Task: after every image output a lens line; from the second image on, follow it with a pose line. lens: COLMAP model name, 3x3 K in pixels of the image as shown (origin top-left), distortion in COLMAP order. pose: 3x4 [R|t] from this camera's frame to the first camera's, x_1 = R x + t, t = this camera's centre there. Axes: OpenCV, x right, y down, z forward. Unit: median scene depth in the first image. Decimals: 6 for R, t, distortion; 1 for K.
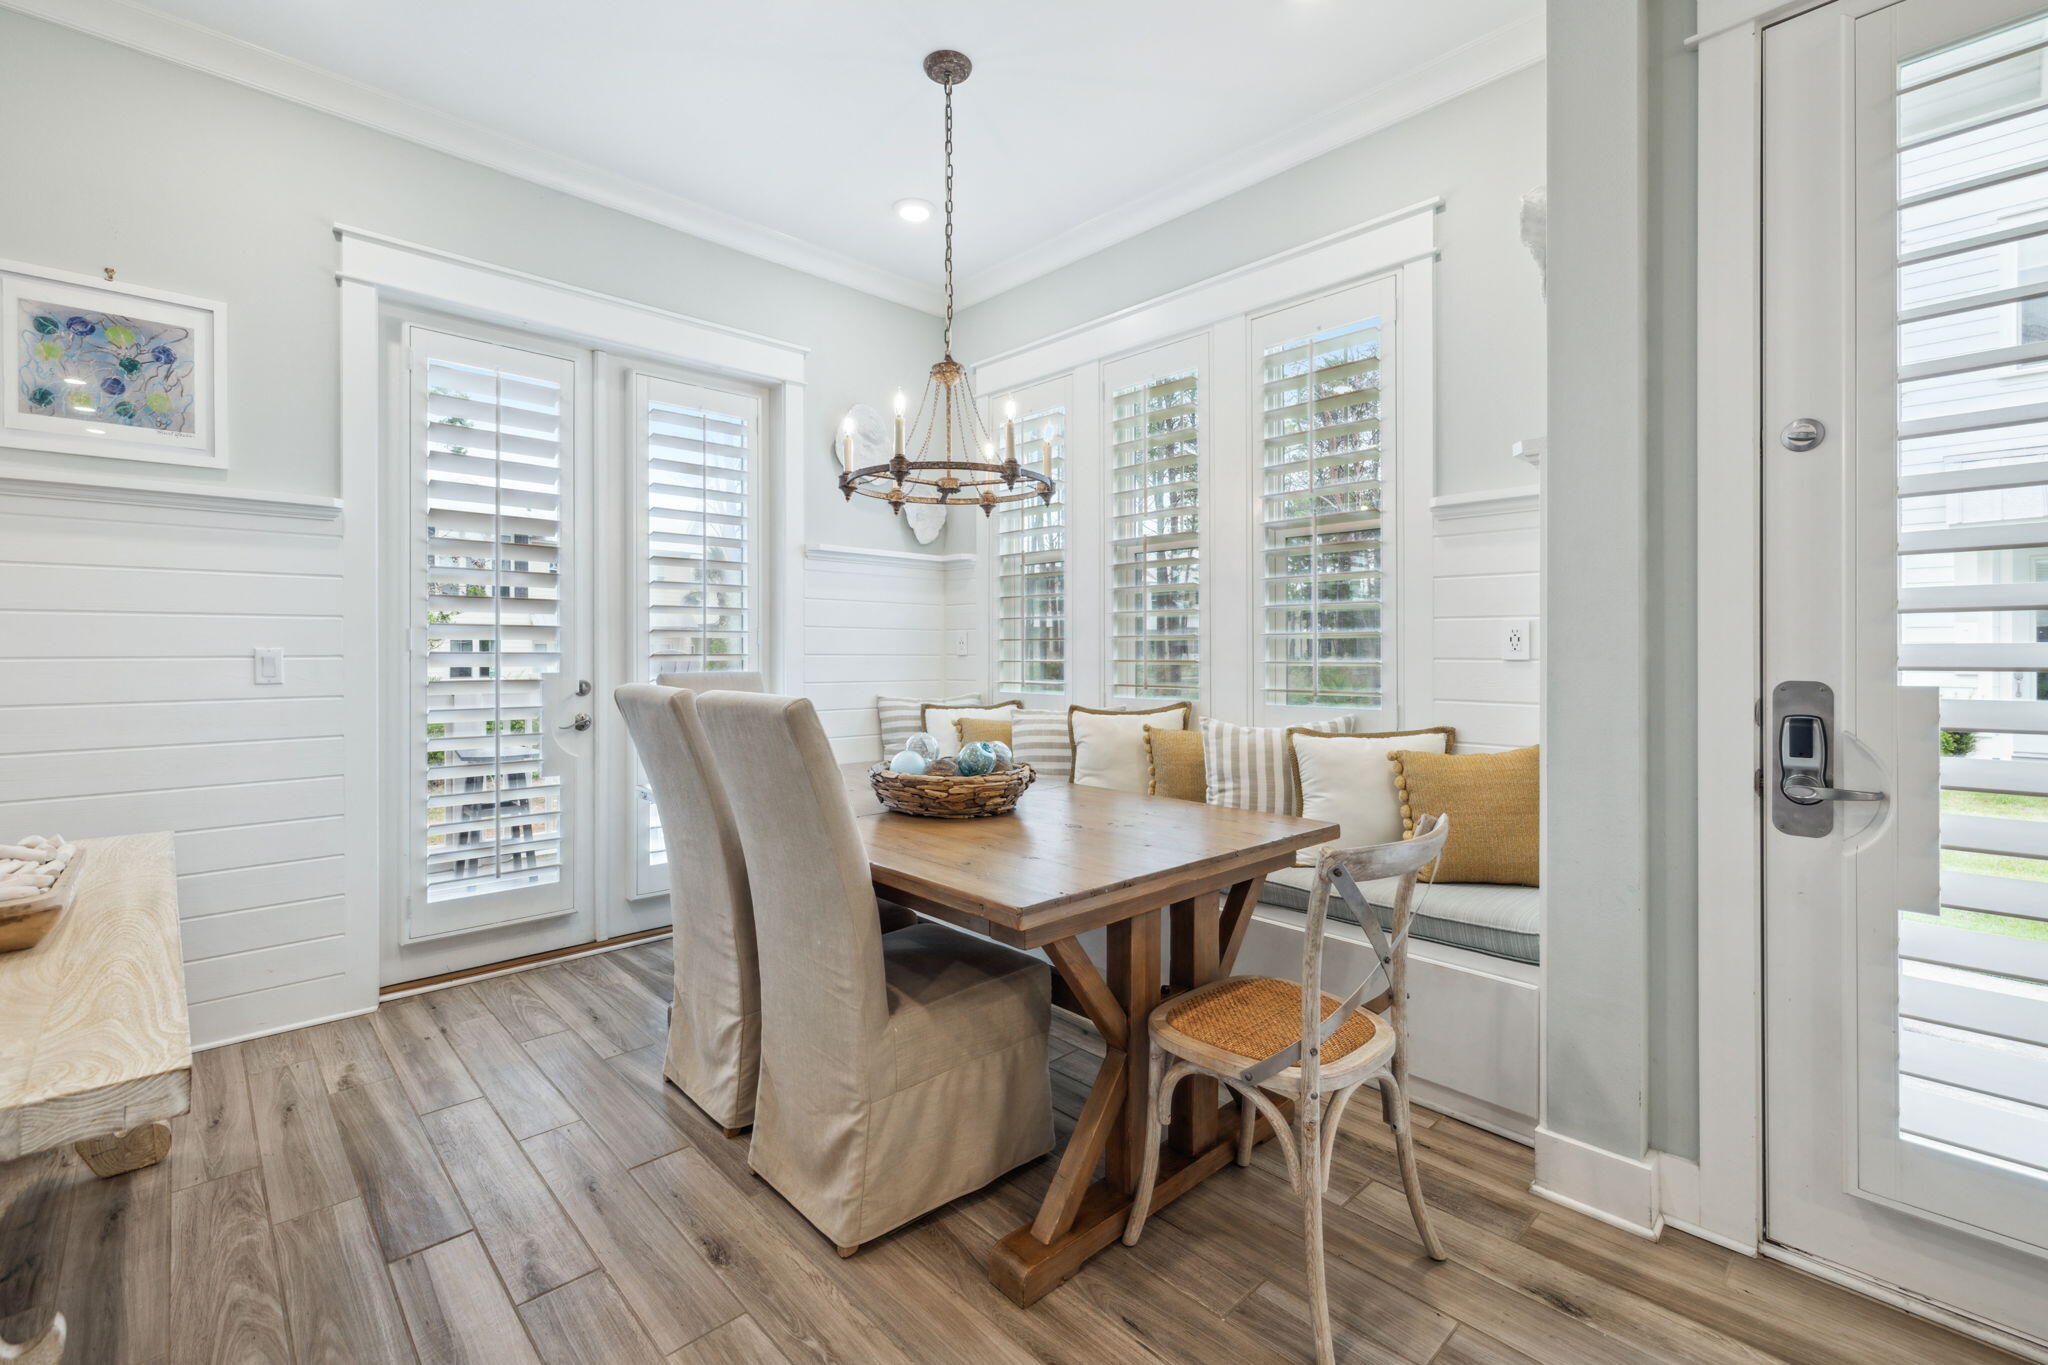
lens RADIAL K [[885.4, 0, 1013.0], [0, 885.4, 649.6], [0, 0, 1]] dist [-0.000798, 0.000008]
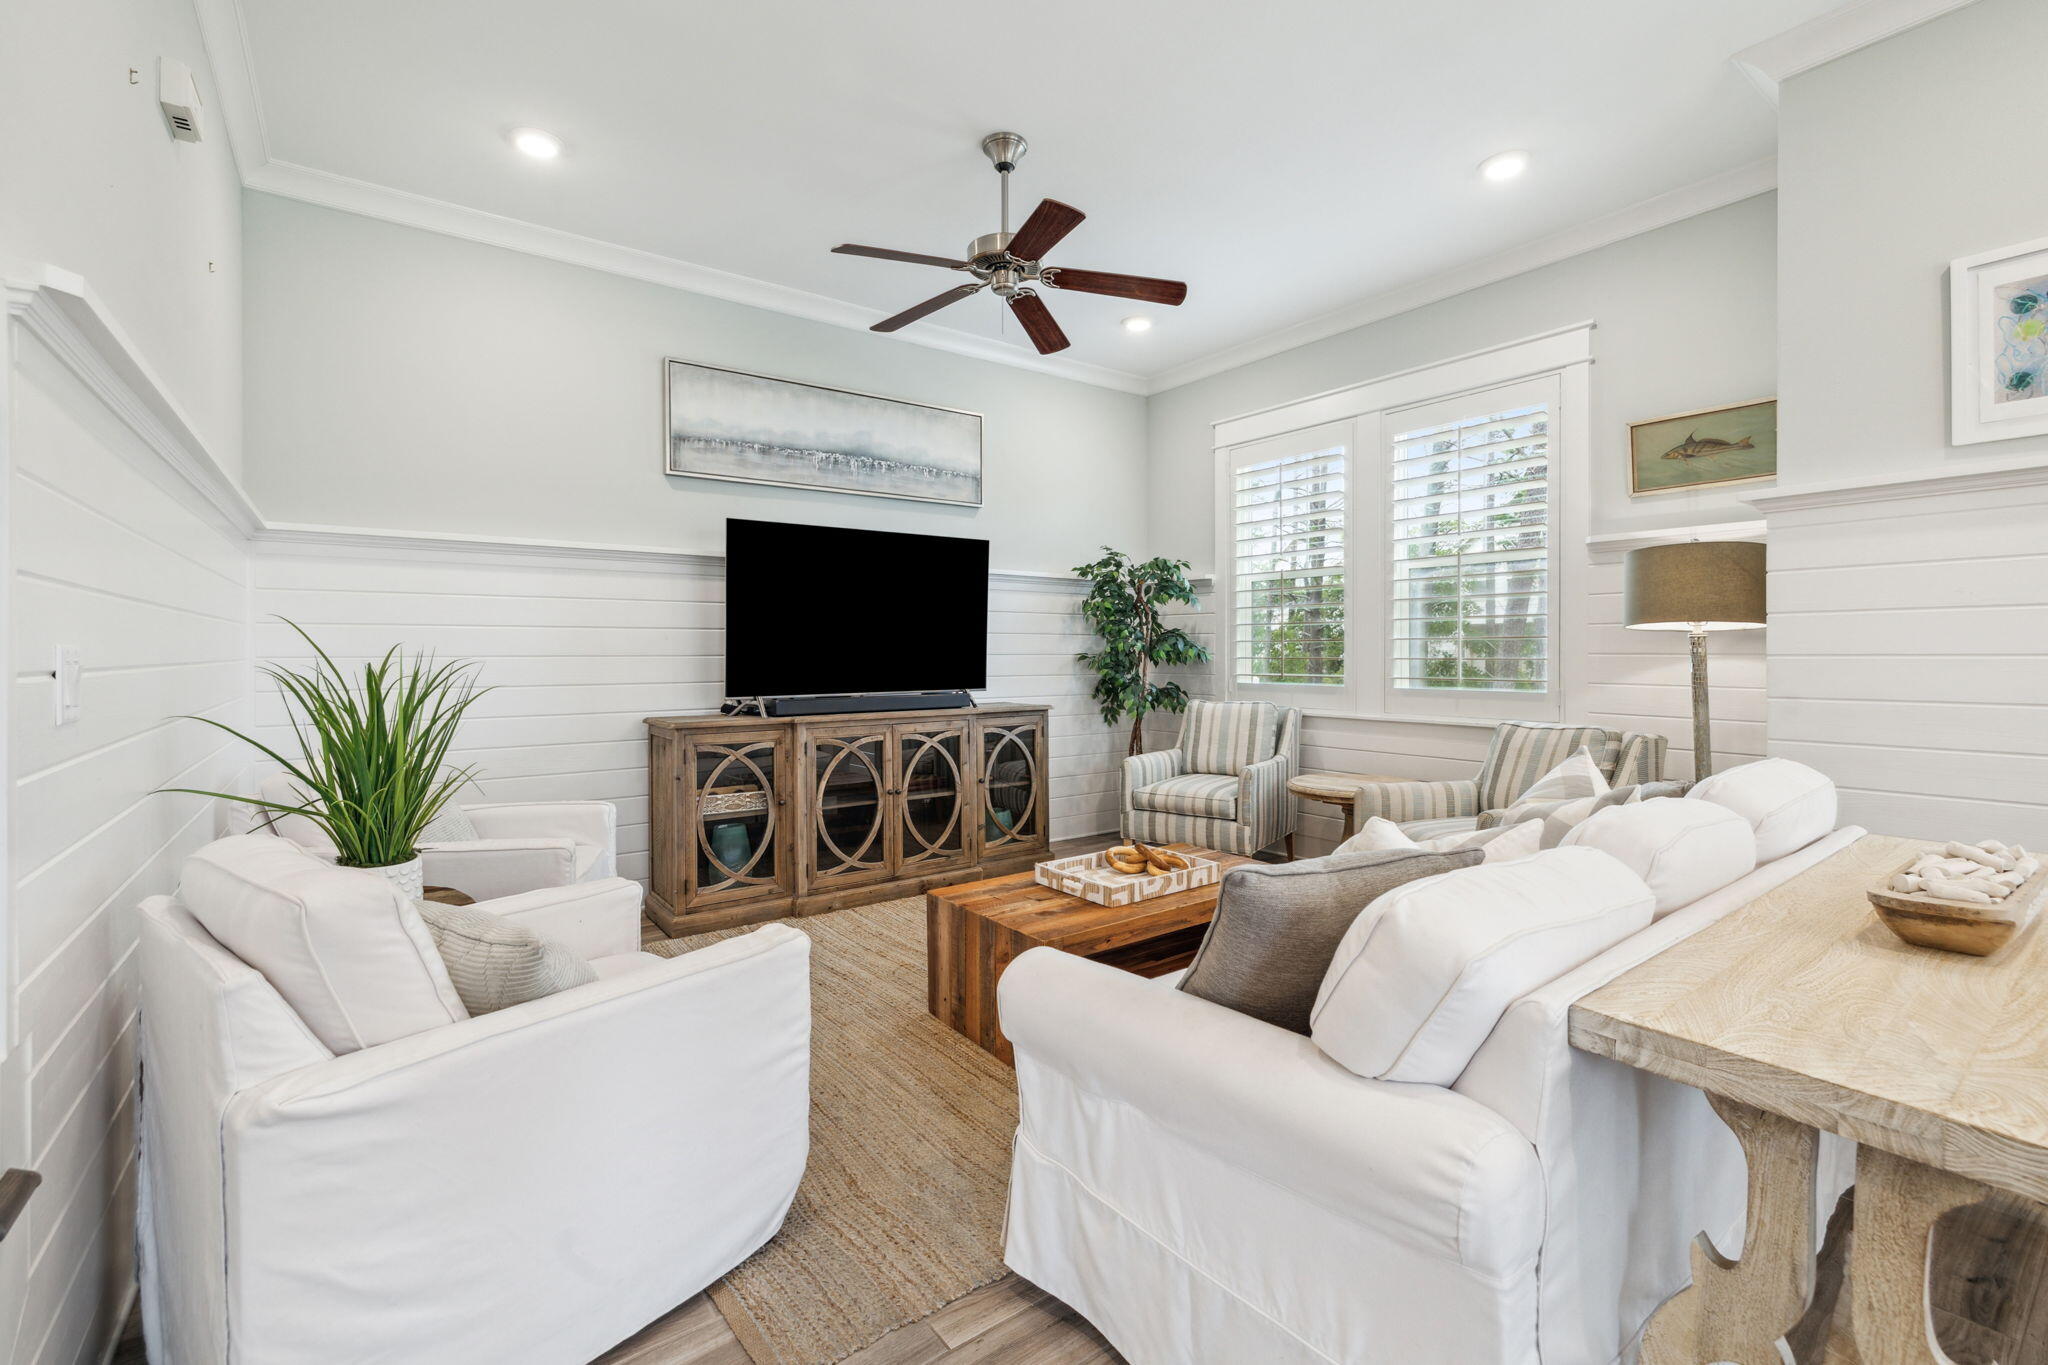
lens RADIAL K [[885.4, 0, 1013.0], [0, 885.4, 649.6], [0, 0, 1]] dist [-0.000798, 0.000008]
pose [[-0.130726, -0.000174, -0.991418, -0.010840], [0.004042, 0.999992, -0.000708, -0.000006], [0.991410, -0.004100, -0.130724, 0.043702]]
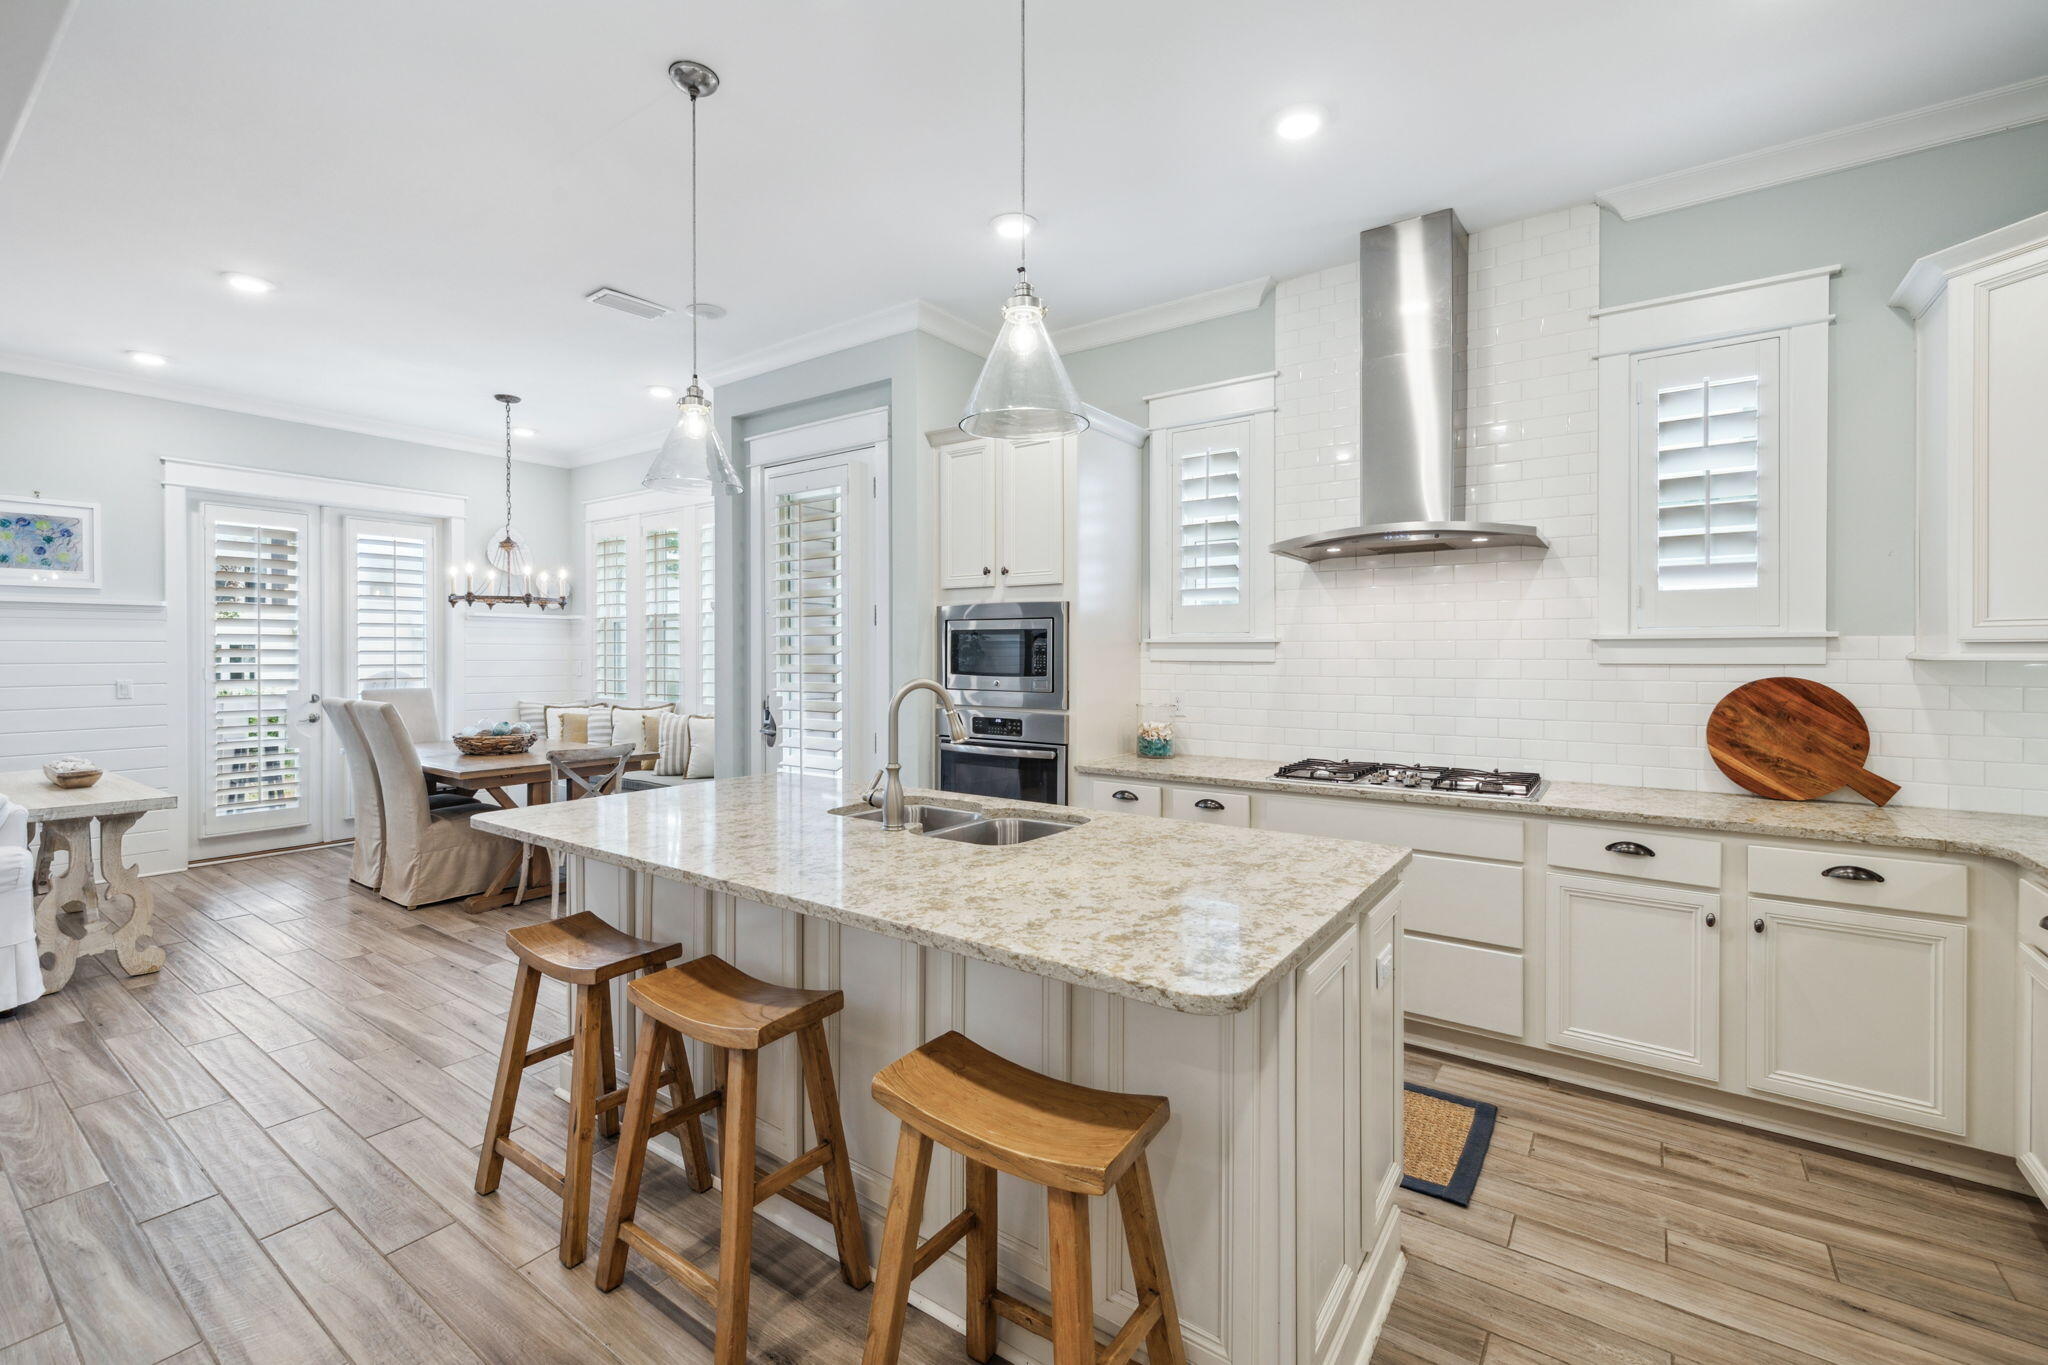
lens RADIAL K [[877.3, 0, 1017.3], [0, 877.3, 656.0], [0, 0, 1]] dist [-0.001249, 0.000049]
pose [[0.981638, 0.000305, 0.190752, 0.748192], [-0.001545, 0.999979, 0.006351, -0.073191], [-0.190746, -0.006529, 0.981618, -1.320384]]
